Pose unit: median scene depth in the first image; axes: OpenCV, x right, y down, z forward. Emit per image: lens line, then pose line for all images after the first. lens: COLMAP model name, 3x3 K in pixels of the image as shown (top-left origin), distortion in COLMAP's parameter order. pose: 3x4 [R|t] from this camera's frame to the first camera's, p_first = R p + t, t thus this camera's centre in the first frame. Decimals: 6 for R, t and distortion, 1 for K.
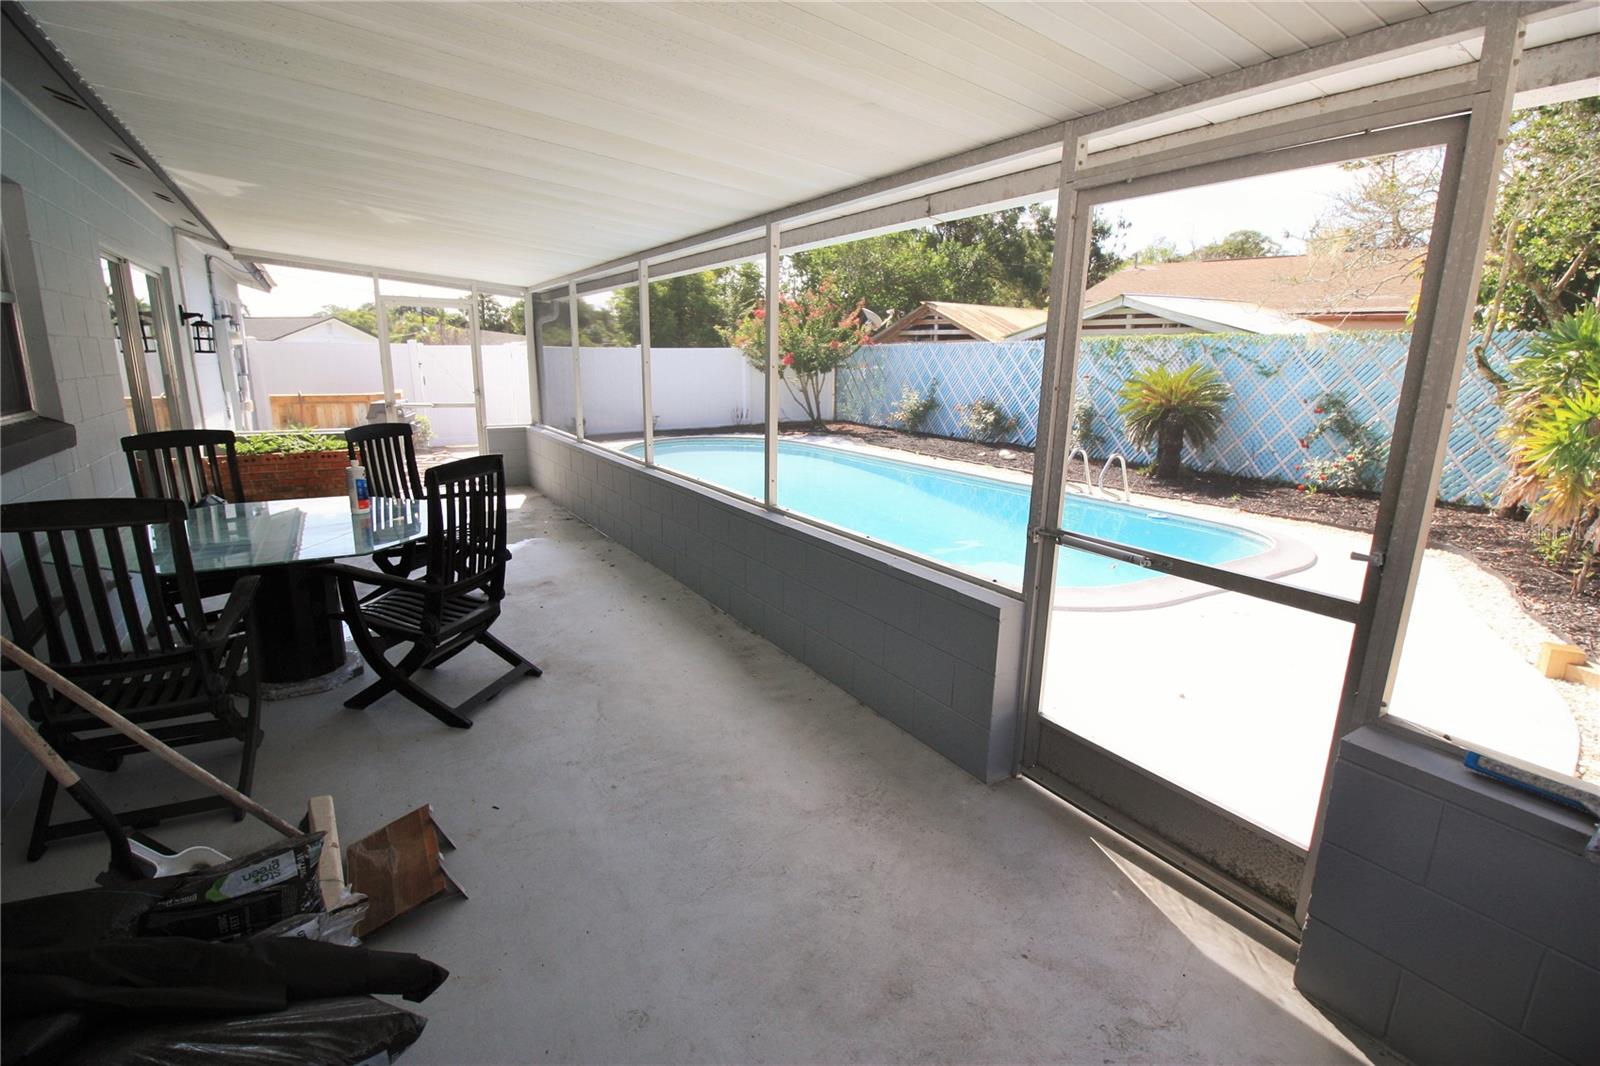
lens RADIAL K [[757.6, 0, 805.9], [0, 757.6, 532.8], [0, 0, 1]] dist [0.000118, -0.013219]
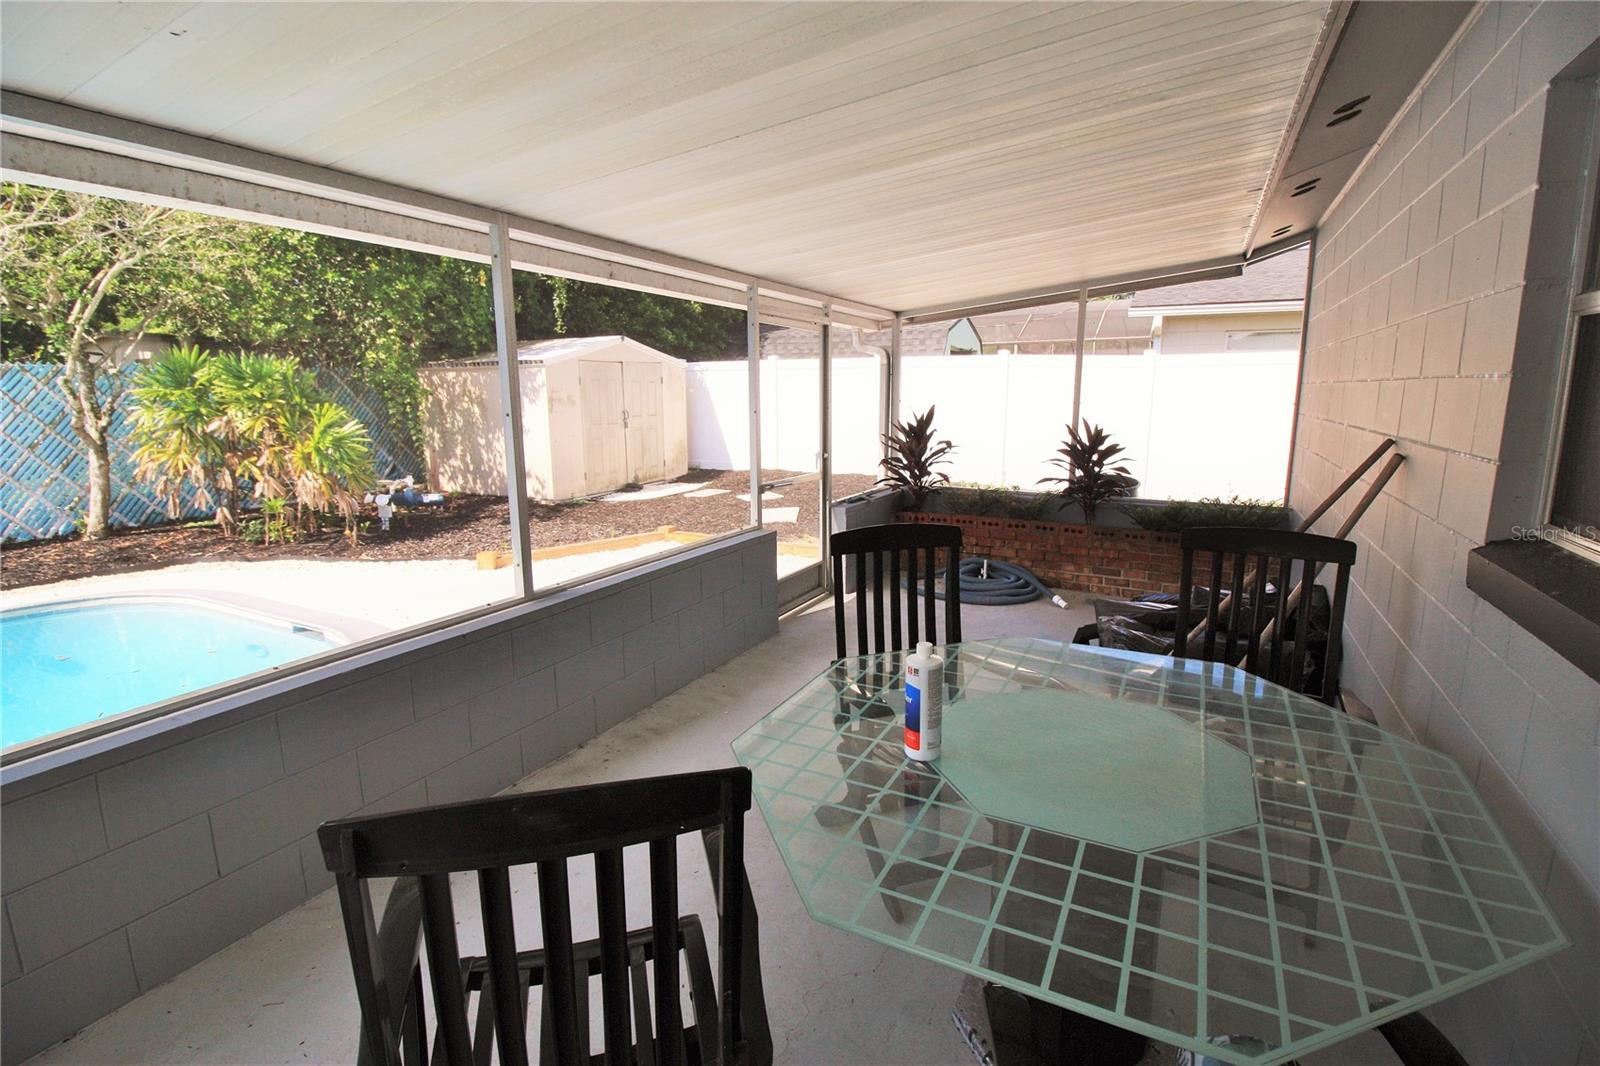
lens RADIAL K [[741.1, 0, 800.0], [0, 741.1, 533.0], [0, 0, 1]] dist [0.000012, -0.011958]
pose [[-0.496154, -0.177114, 0.849978, -0.963050], [0.197609, 0.930244, 0.309188, -0.326002], [-0.845448, 0.321368, -0.426545, 1.279100]]
